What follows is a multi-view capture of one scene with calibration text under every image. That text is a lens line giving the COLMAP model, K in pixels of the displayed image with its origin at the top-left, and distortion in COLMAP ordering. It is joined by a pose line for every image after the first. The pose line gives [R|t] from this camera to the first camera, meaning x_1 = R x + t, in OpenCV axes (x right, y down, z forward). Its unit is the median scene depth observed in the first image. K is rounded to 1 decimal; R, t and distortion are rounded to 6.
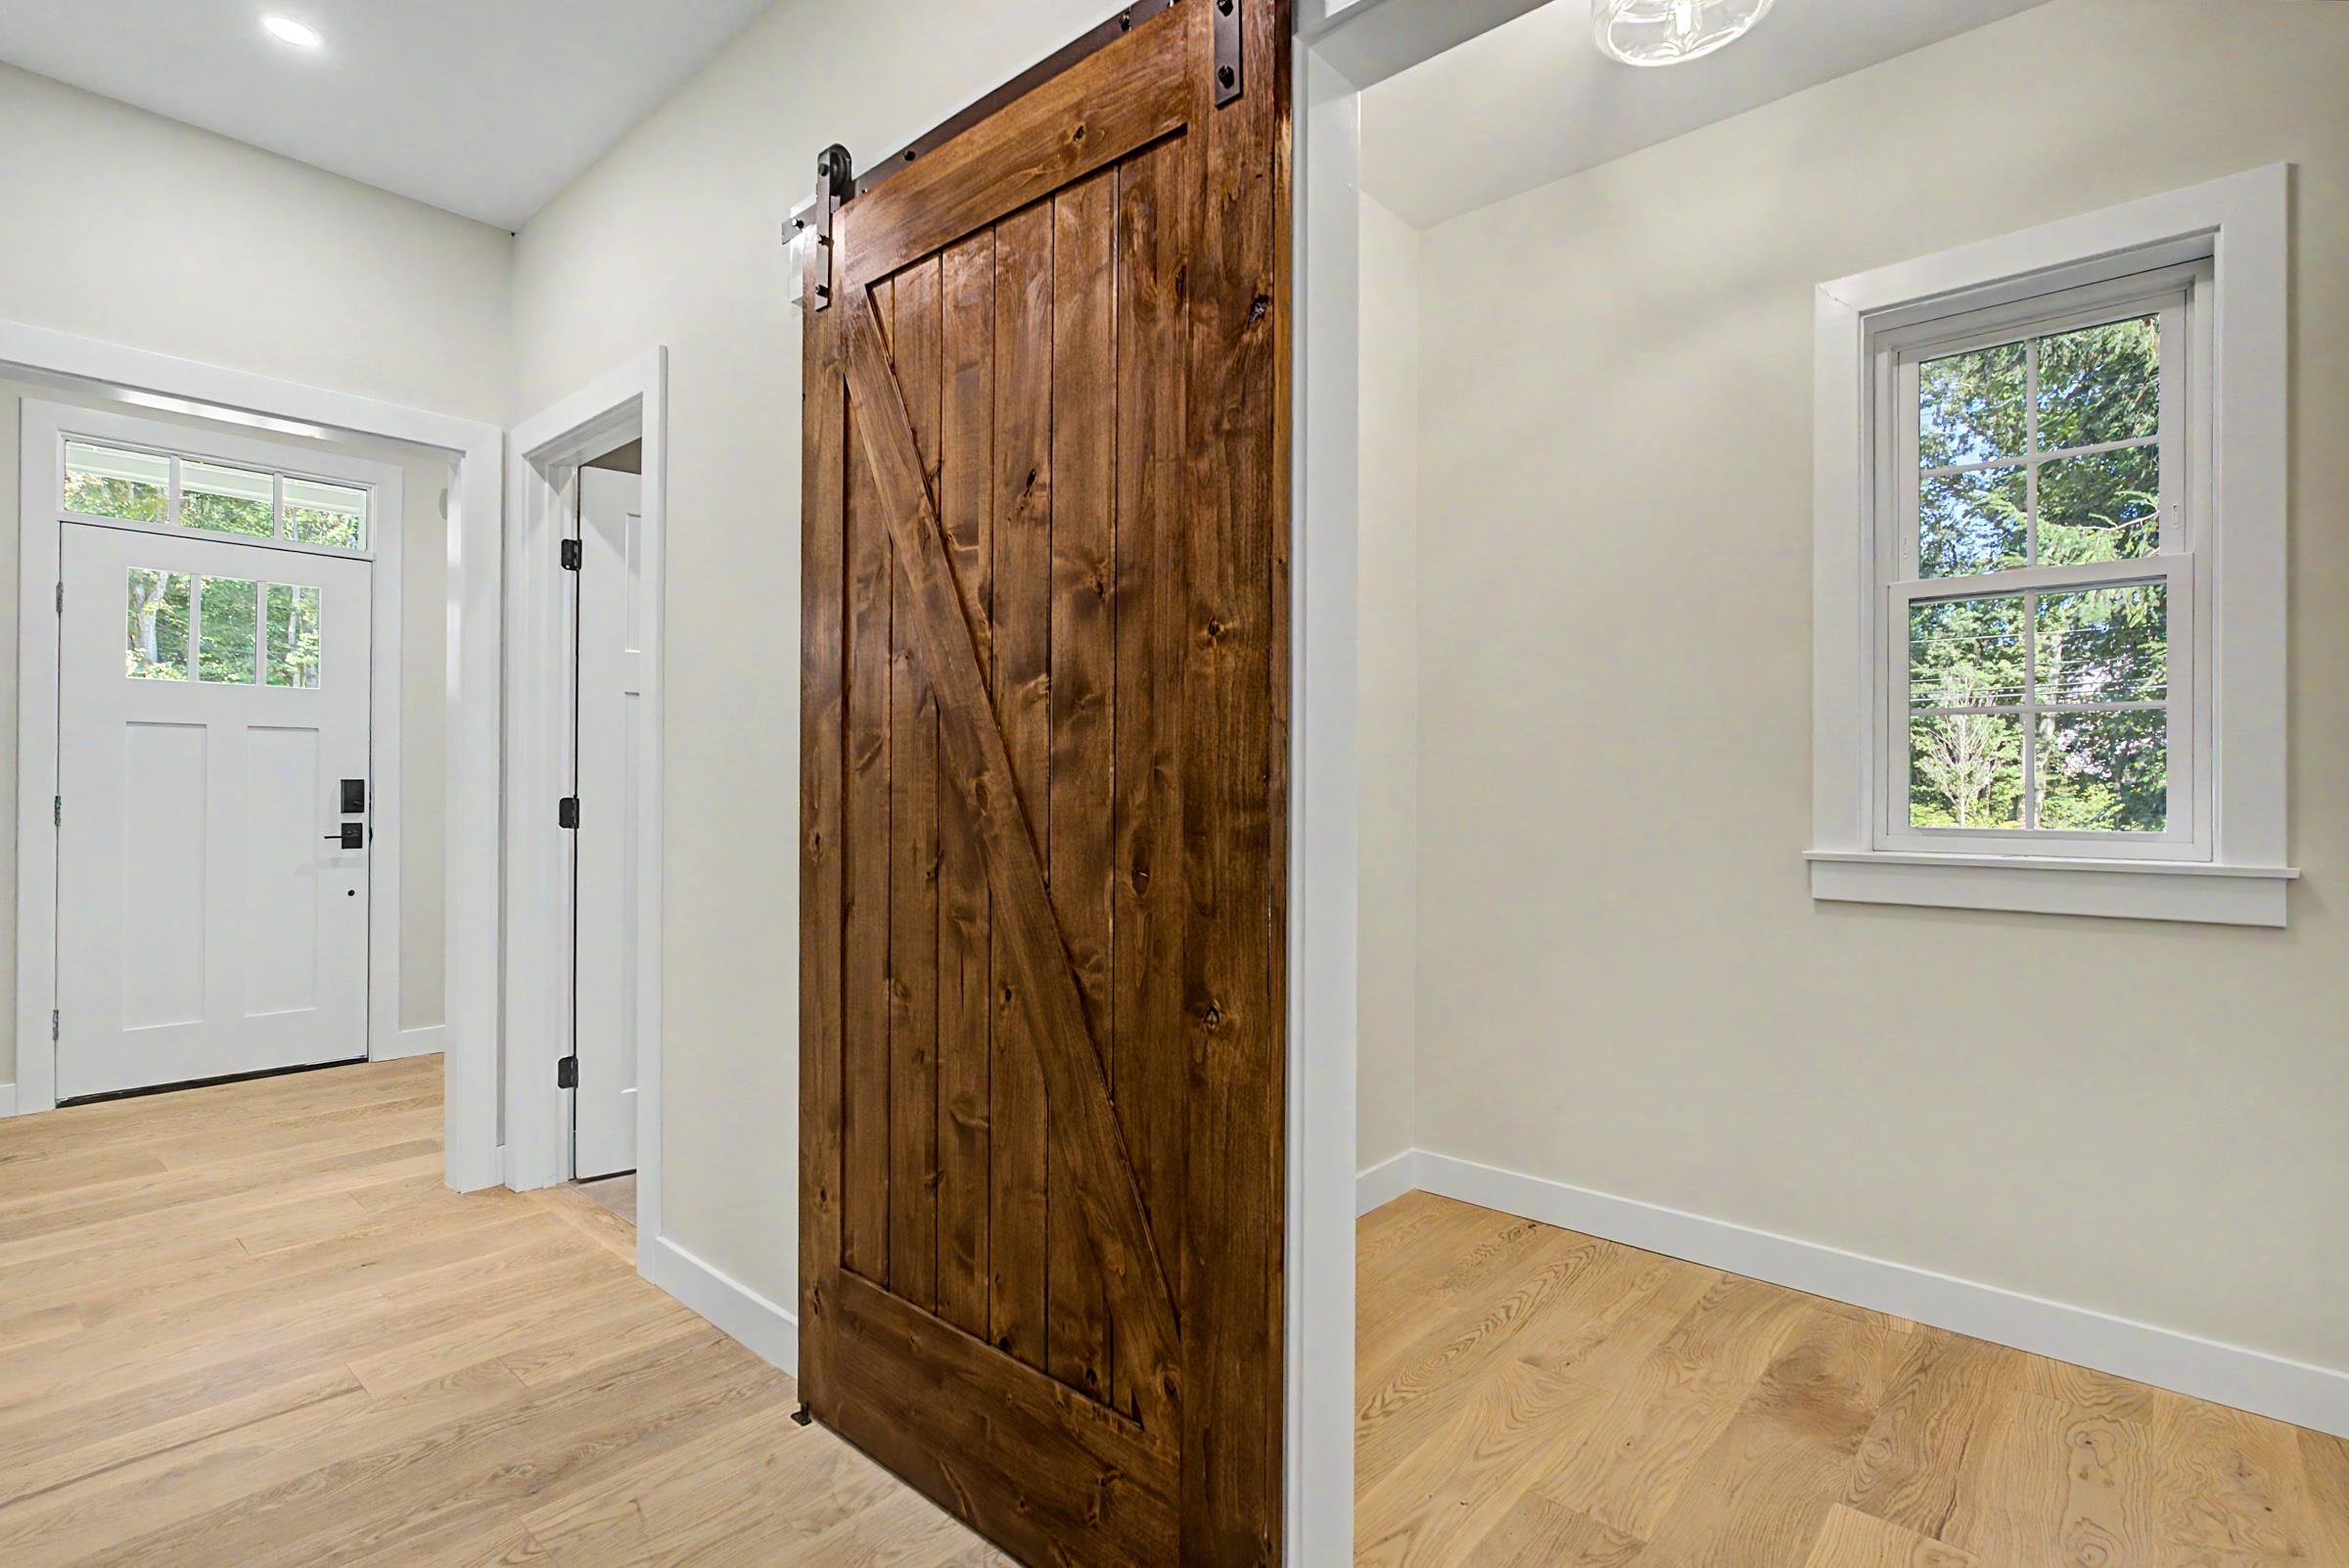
lens RADIAL K [[1121.2, 0, 1179.3], [0, 1121.2, 783.9], [0, 0, 1]] dist [-0.002714, -0.001767]
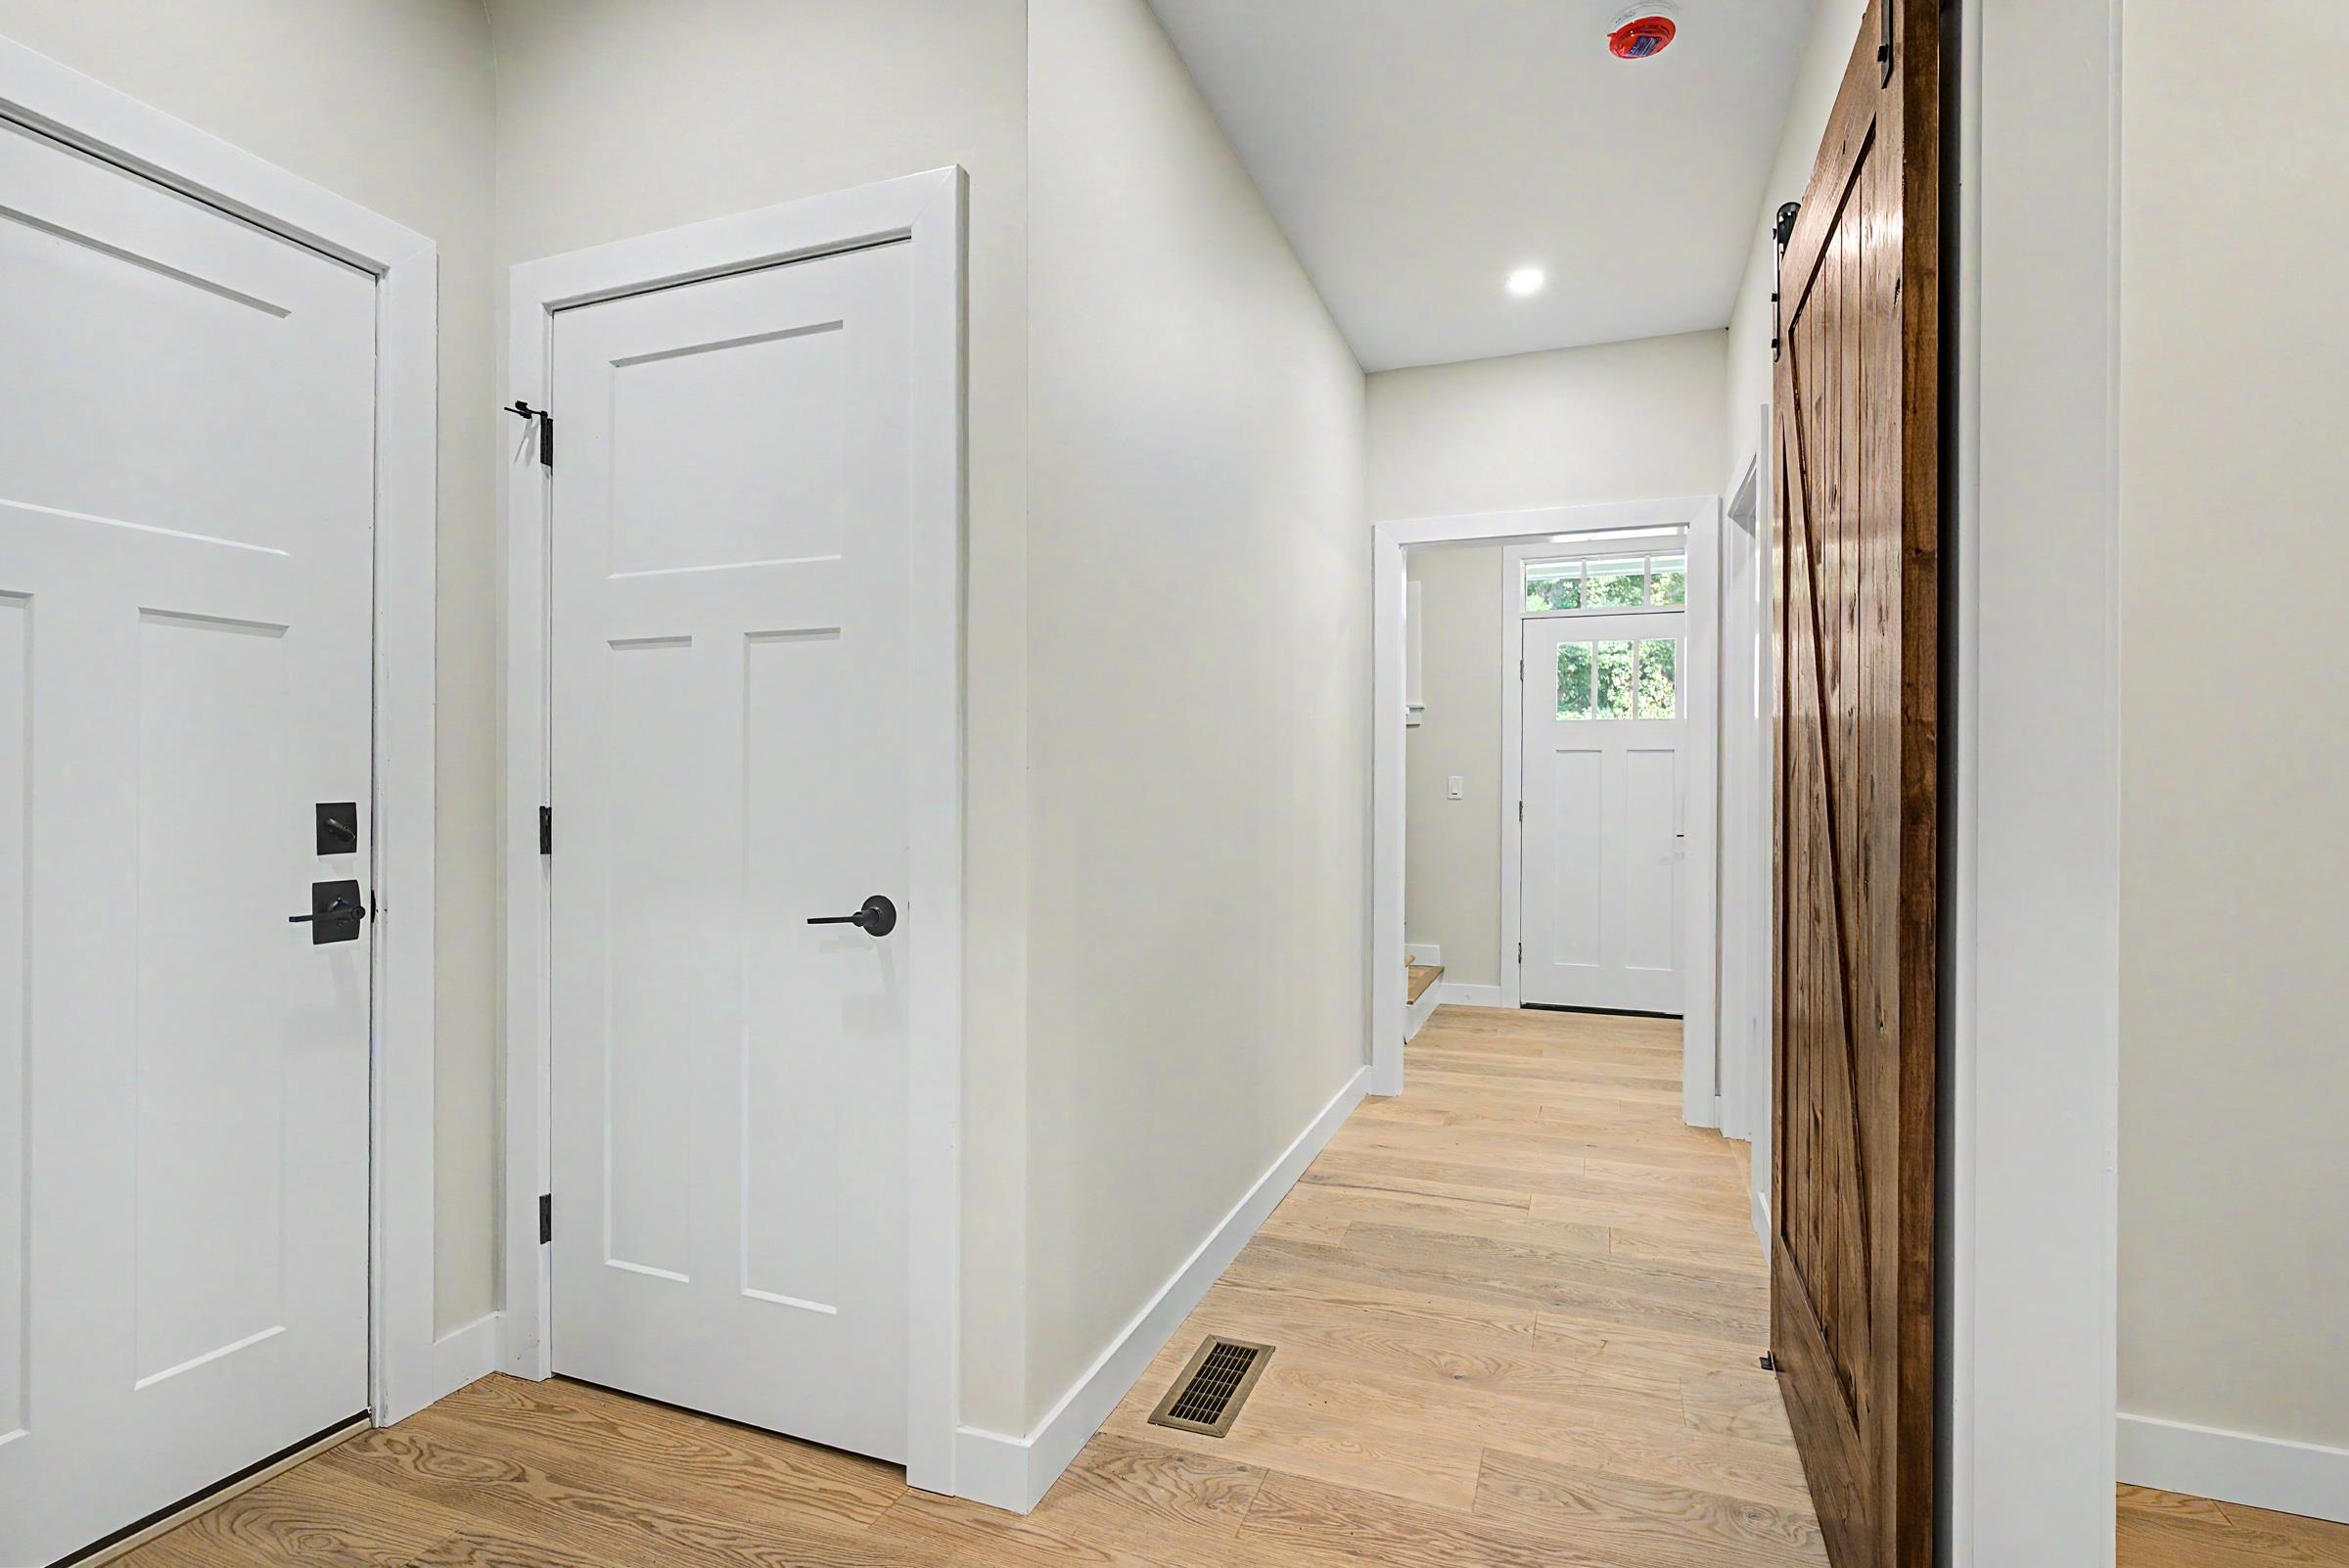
lens RADIAL K [[1121.2, 0, 1177.2], [0, 1121.2, 788.9], [0, 0, 1]] dist [-0.002714, -0.001767]
pose [[0.351743, -0.005771, -0.936079, 0.309905], [0.002768, 0.999983, -0.005125, 0.000751], [0.936093, -0.000788, 0.351753, 0.039837]]
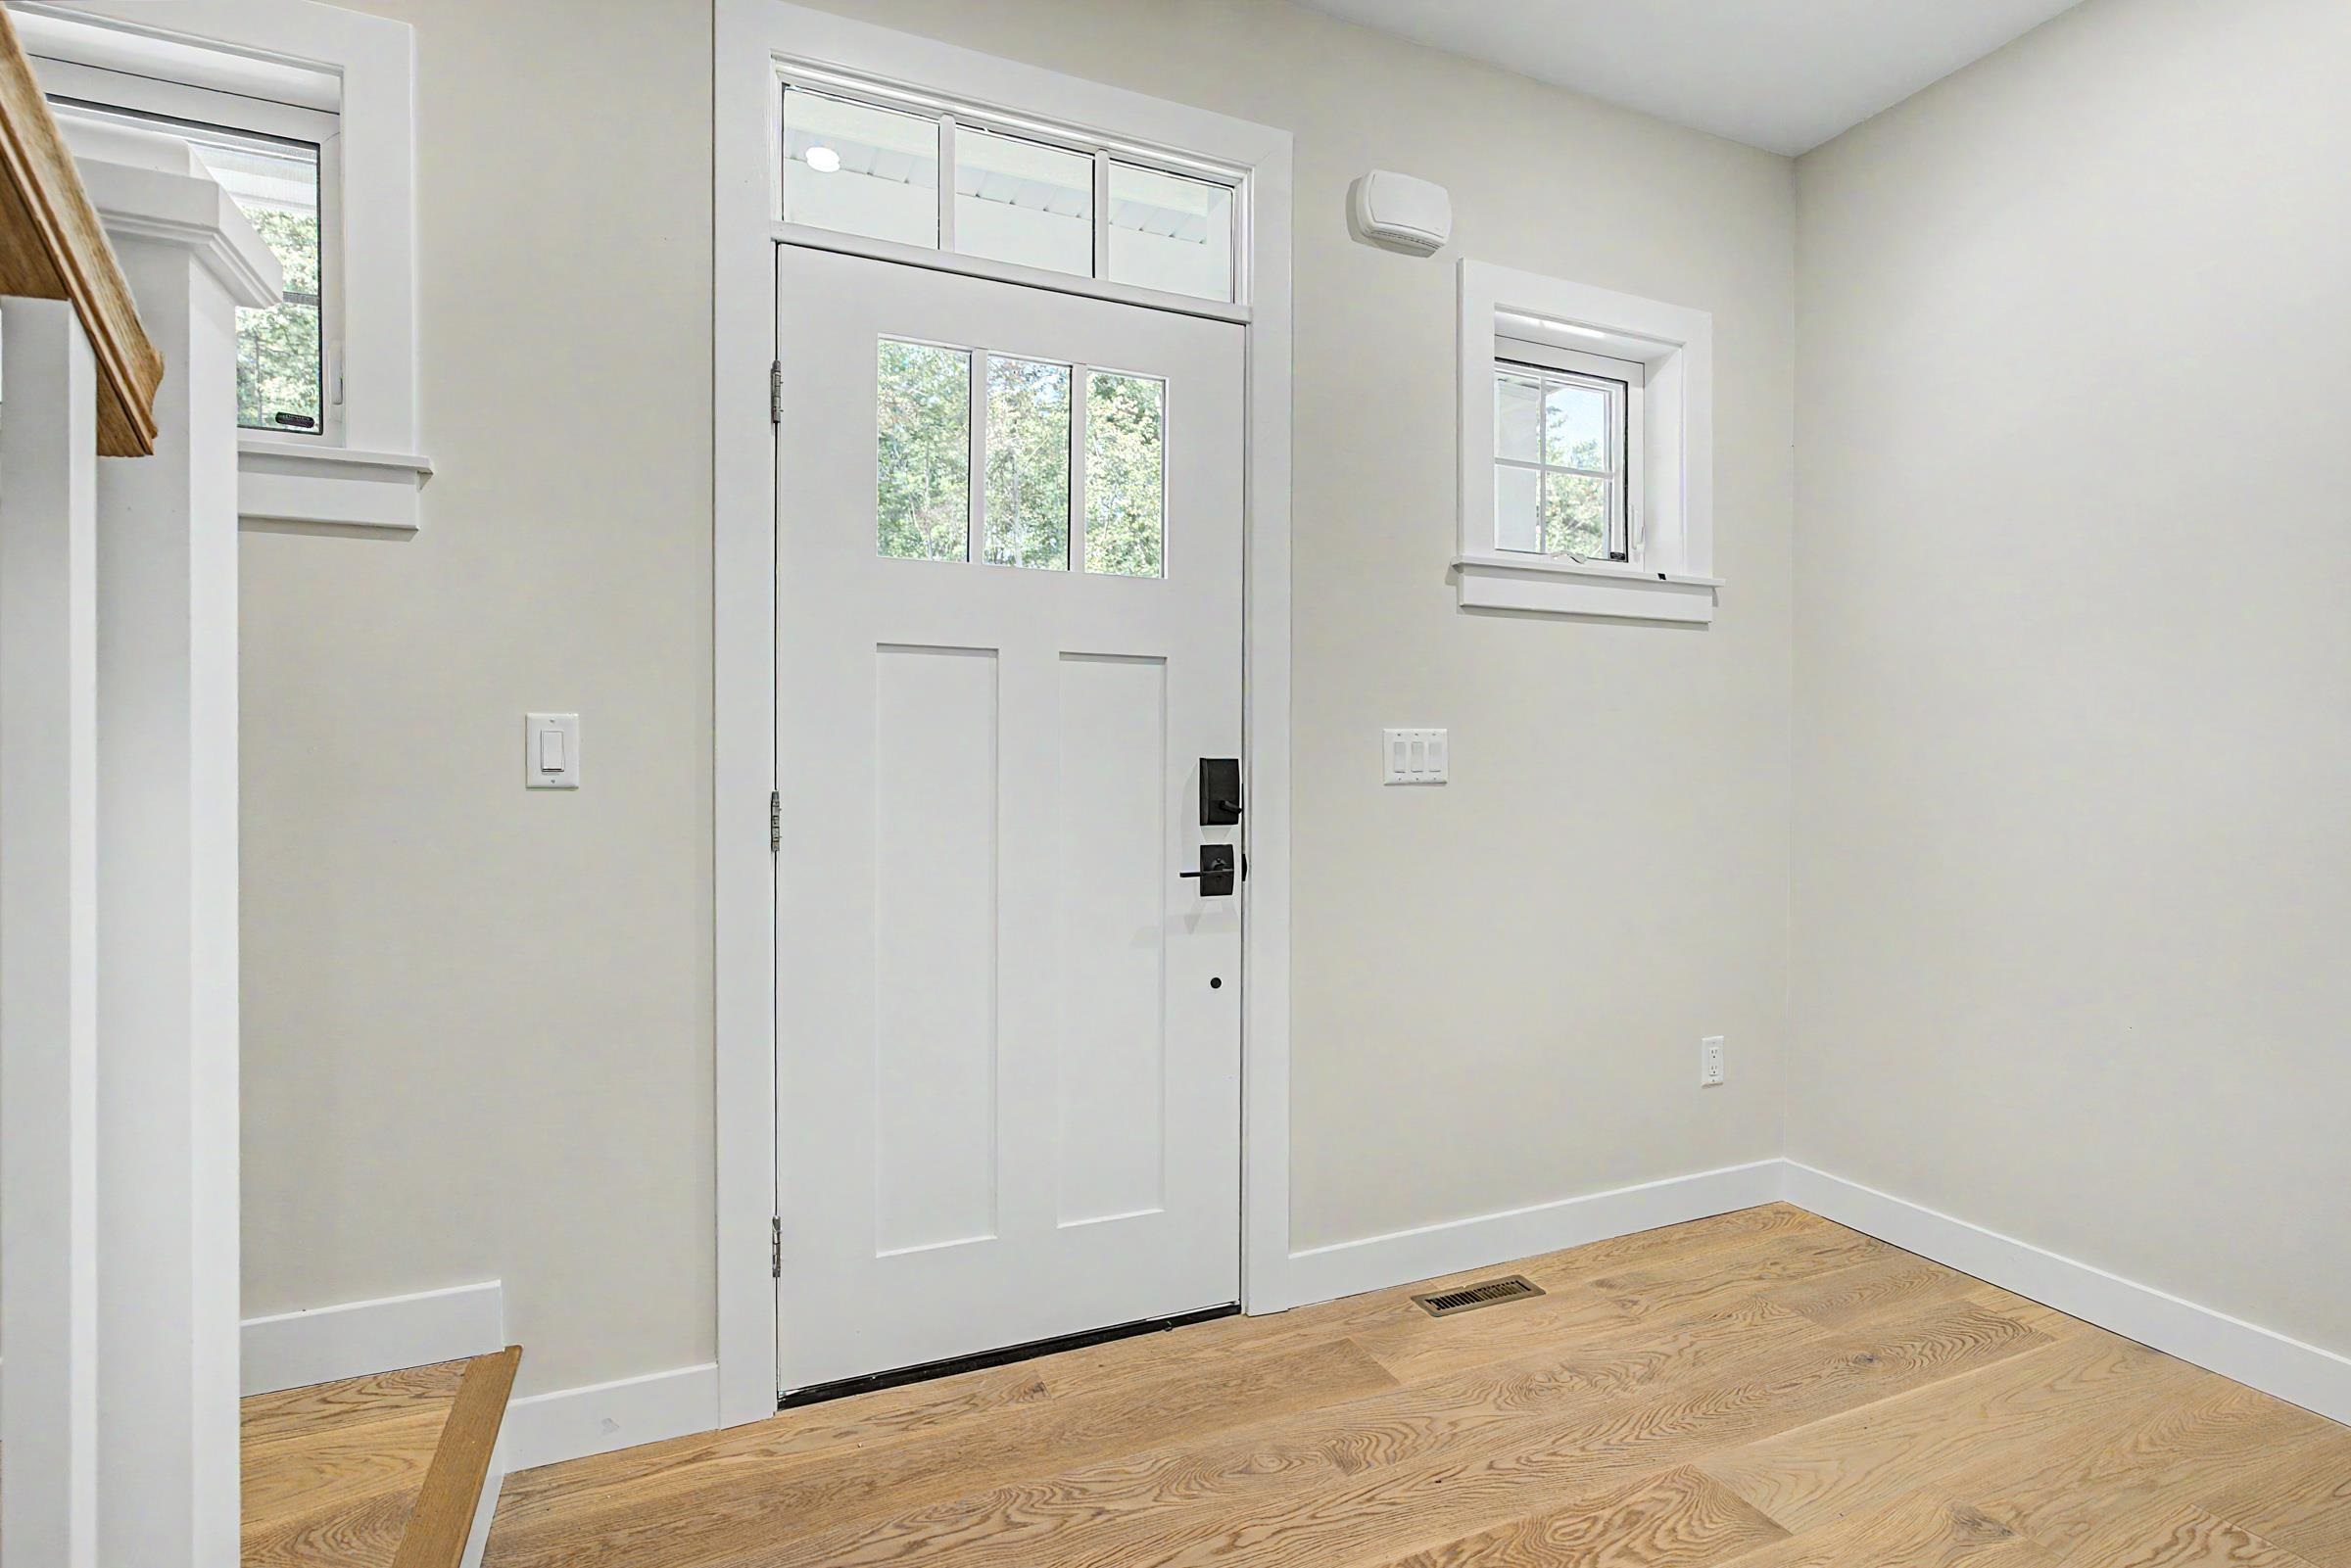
lens RADIAL K [[1122.0, 0, 1172.2], [0, 1122.0, 793.0], [0, 0, 1]] dist [-0.002714, -0.001767]
pose [[0.903215, 0.002093, -0.429182, -0.631728], [0.003546, 0.999918, 0.012339, 0.006276], [0.429173, -0.012667, 0.903134, 0.624876]]
